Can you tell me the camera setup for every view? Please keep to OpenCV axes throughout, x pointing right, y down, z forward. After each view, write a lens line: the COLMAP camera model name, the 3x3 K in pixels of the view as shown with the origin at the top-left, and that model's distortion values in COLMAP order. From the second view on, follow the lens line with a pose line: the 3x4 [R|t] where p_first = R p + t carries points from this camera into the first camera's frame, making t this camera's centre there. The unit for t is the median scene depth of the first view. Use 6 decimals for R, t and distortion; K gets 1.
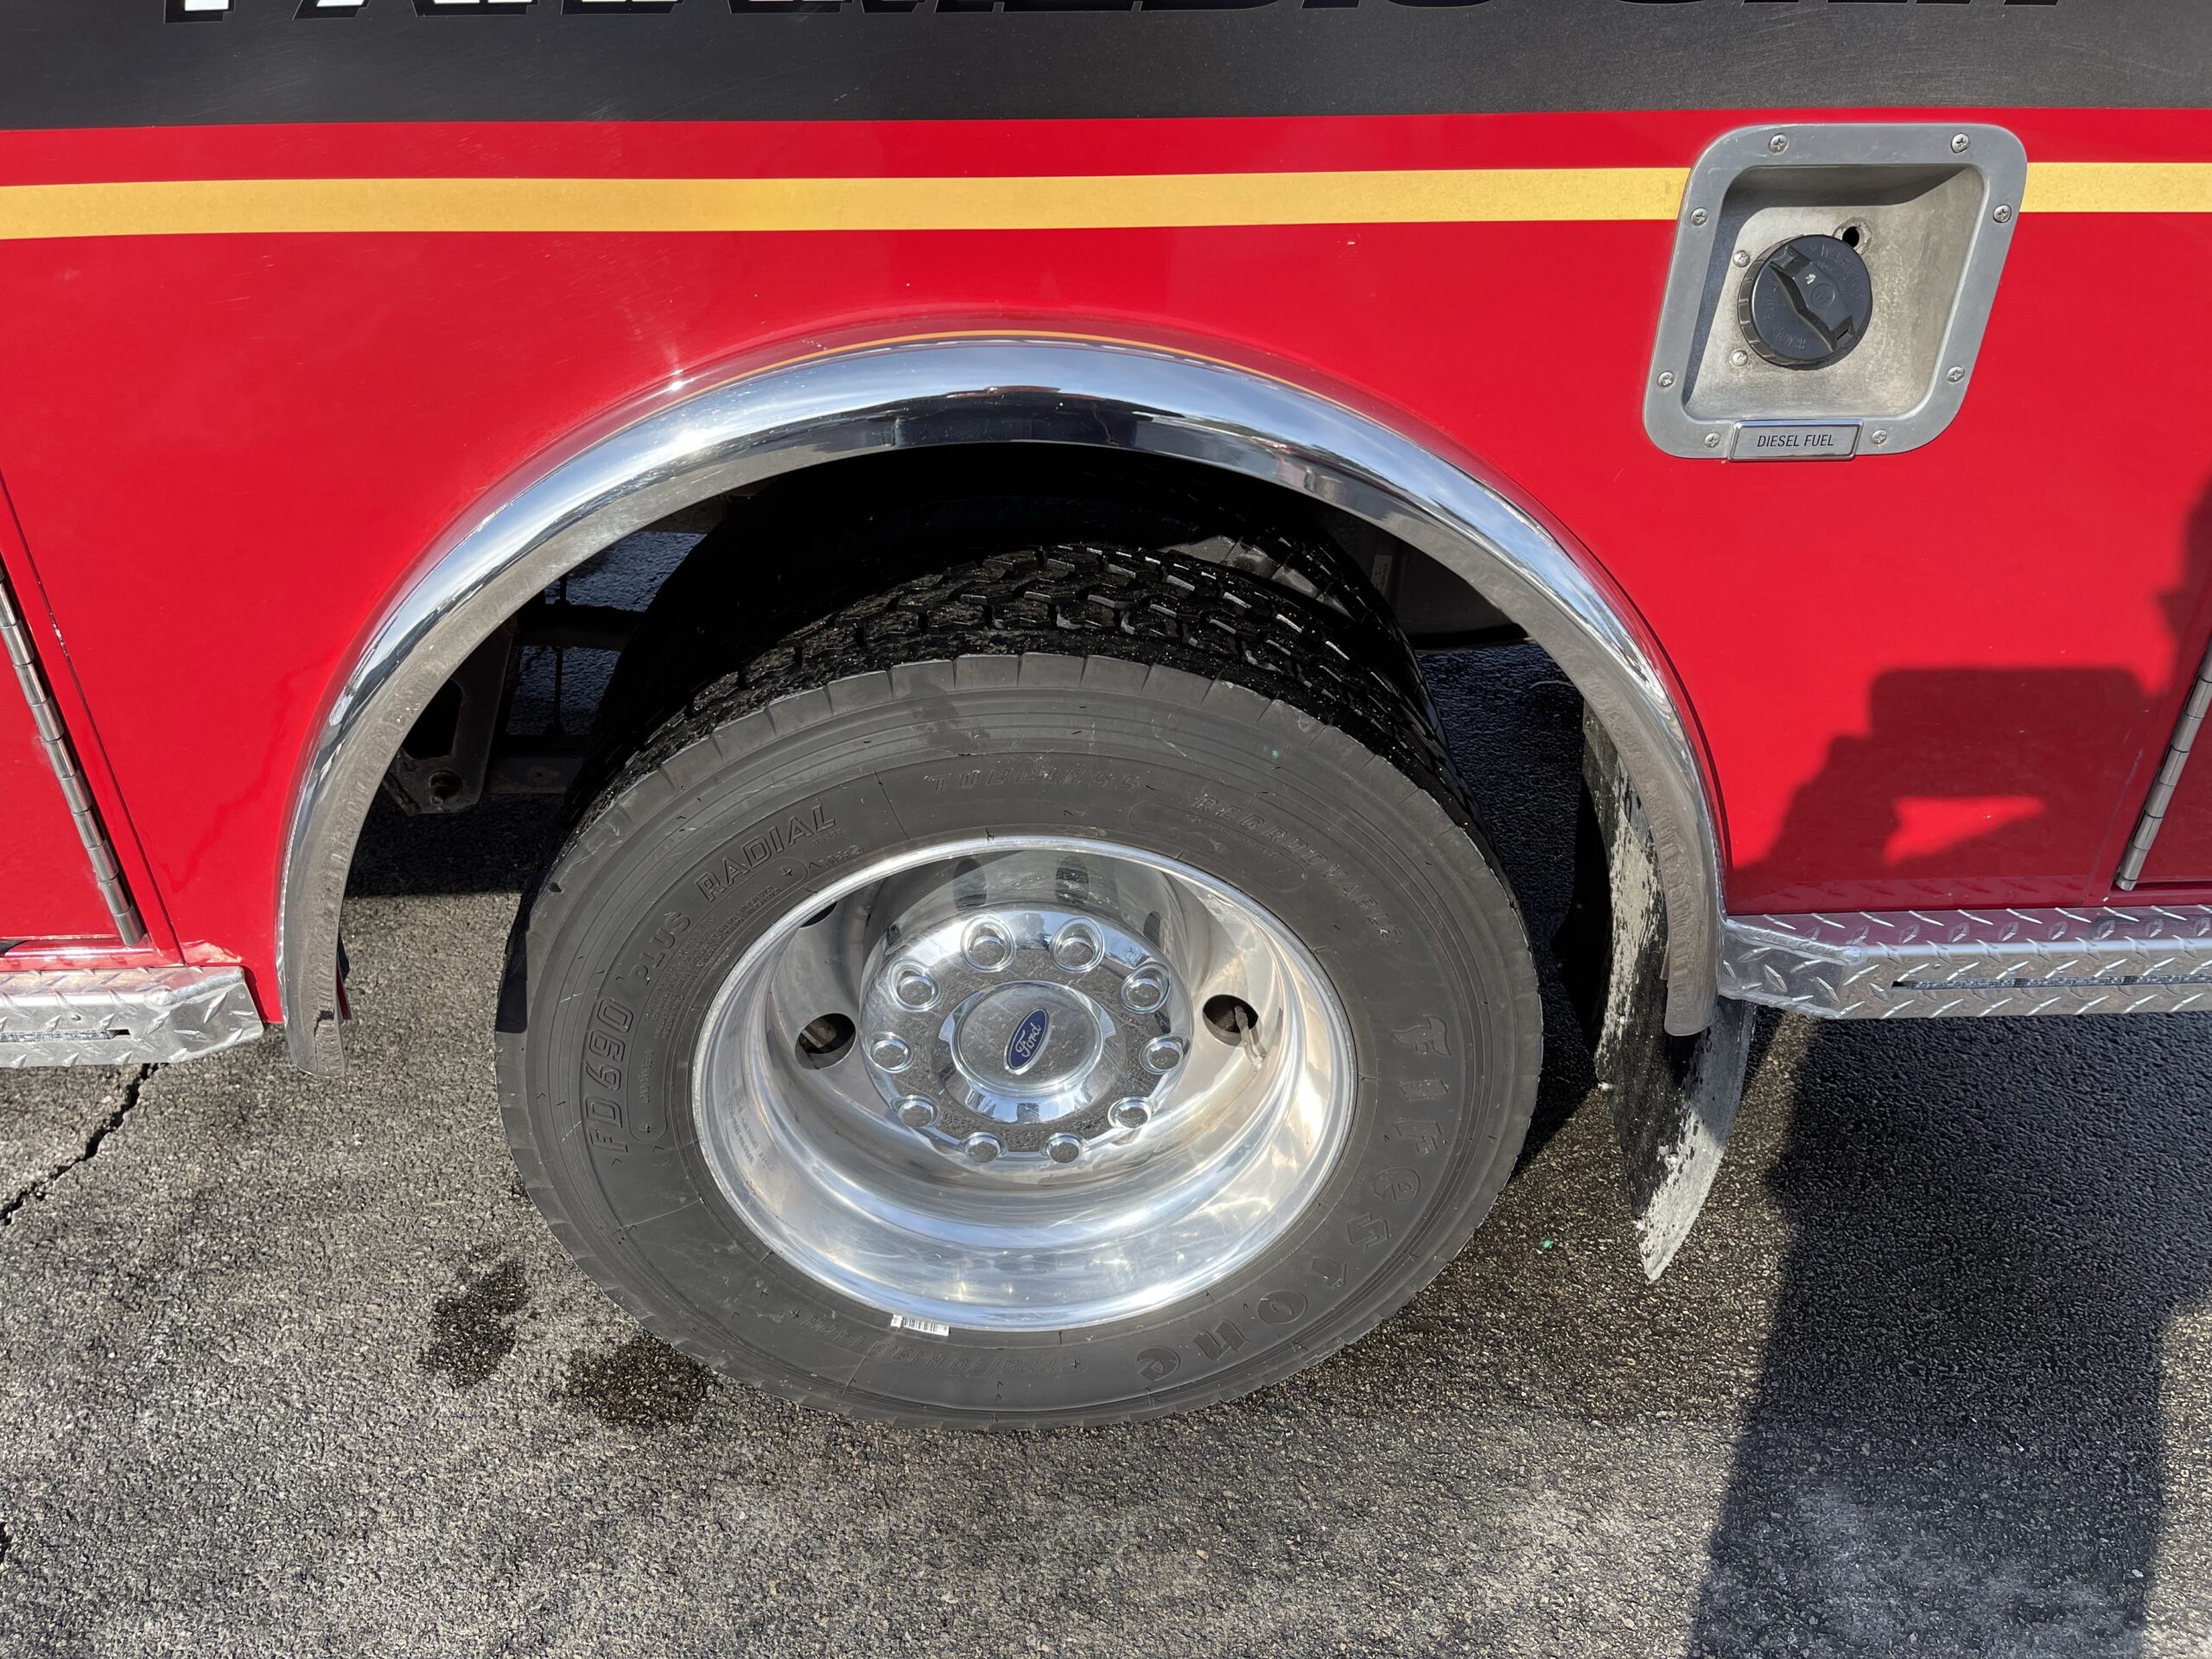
lens RADIAL K [[1674.9, 0, 1095.6], [0, 1674.9, 827.5], [0, 0, 1]] dist [0.066101, -0.091308]
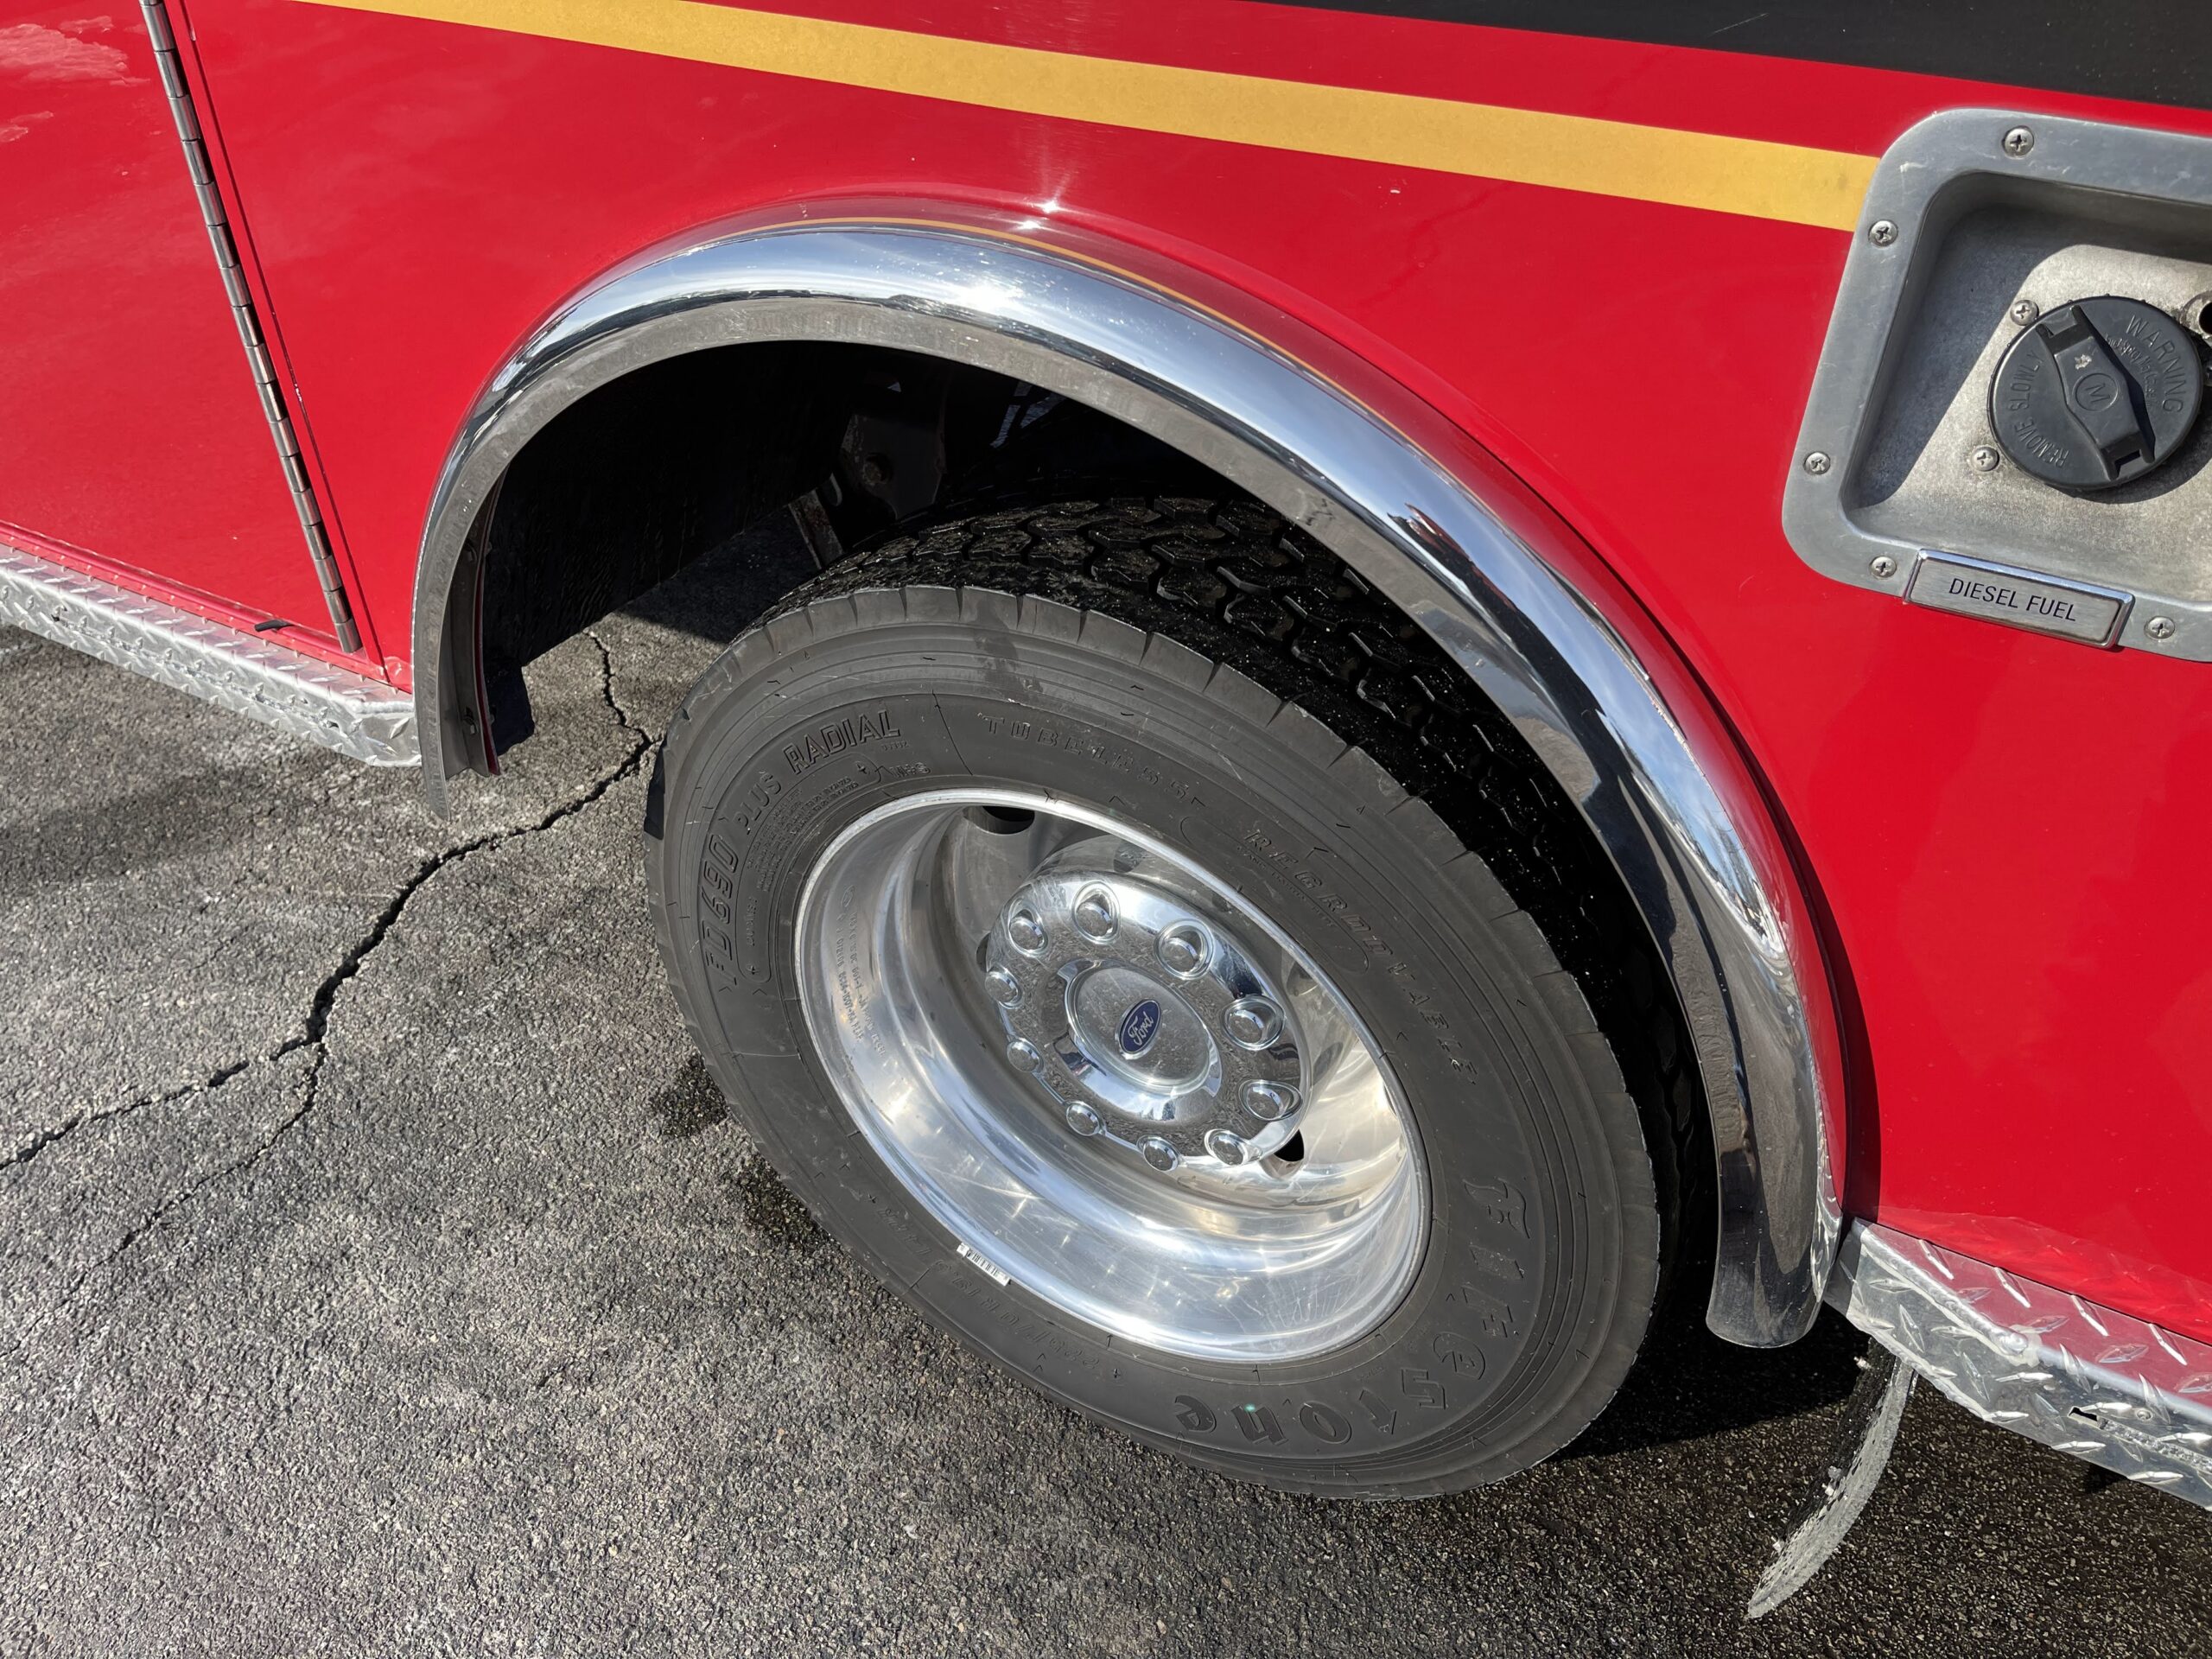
lens RADIAL K [[1674.9, 0, 1100.4], [0, 1674.9, 840.0], [0, 0, 1]] dist [0.066101, -0.091308]
pose [[0.847336, 0.320430, -0.423493, 0.296406], [-0.290625, 0.947234, 0.135222, -0.087913], [0.444476, 0.008499, 0.895750, 0.173013]]
